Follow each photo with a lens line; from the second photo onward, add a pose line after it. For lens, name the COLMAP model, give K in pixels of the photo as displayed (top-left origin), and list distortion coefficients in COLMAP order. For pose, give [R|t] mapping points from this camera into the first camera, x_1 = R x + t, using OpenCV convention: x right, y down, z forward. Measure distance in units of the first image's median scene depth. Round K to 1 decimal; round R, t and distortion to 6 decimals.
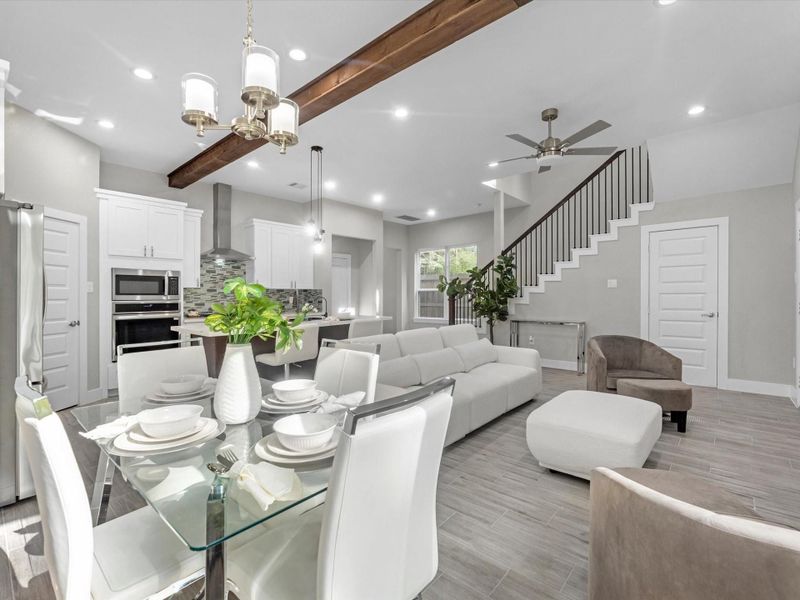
lens RADIAL K [[370.3, 0, 393.8], [0, 370.3, 294.7], [0, 0, 1]] dist [-0.000574, -0.000124]
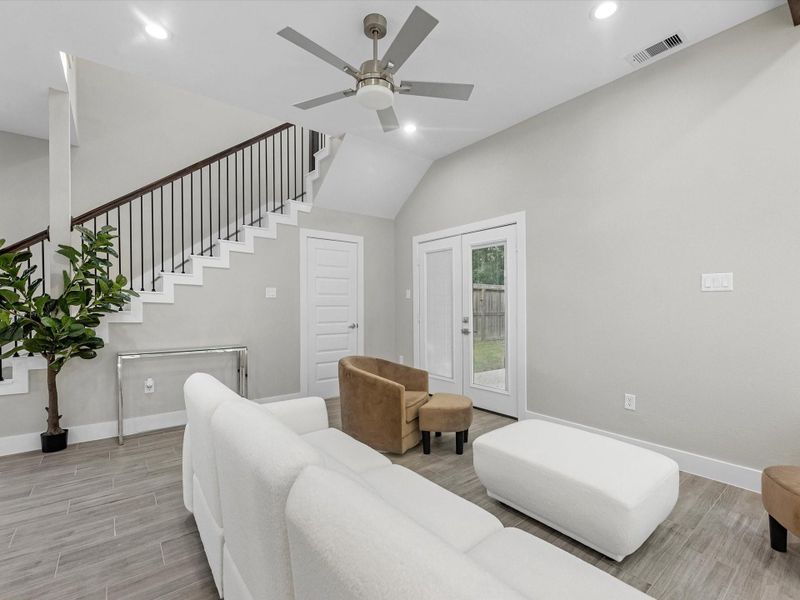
lens RADIAL K [[371.9, 0, 406.7], [0, 371.9, 305.7], [0, 0, 1]] dist [-0.002222, -0.000324]
pose [[0.157106, 0.005283, 0.987568, -0.149700], [-0.002459, 0.999985, -0.004959, 0.001215], [-0.987579, -0.001649, 0.157116, 0.593518]]
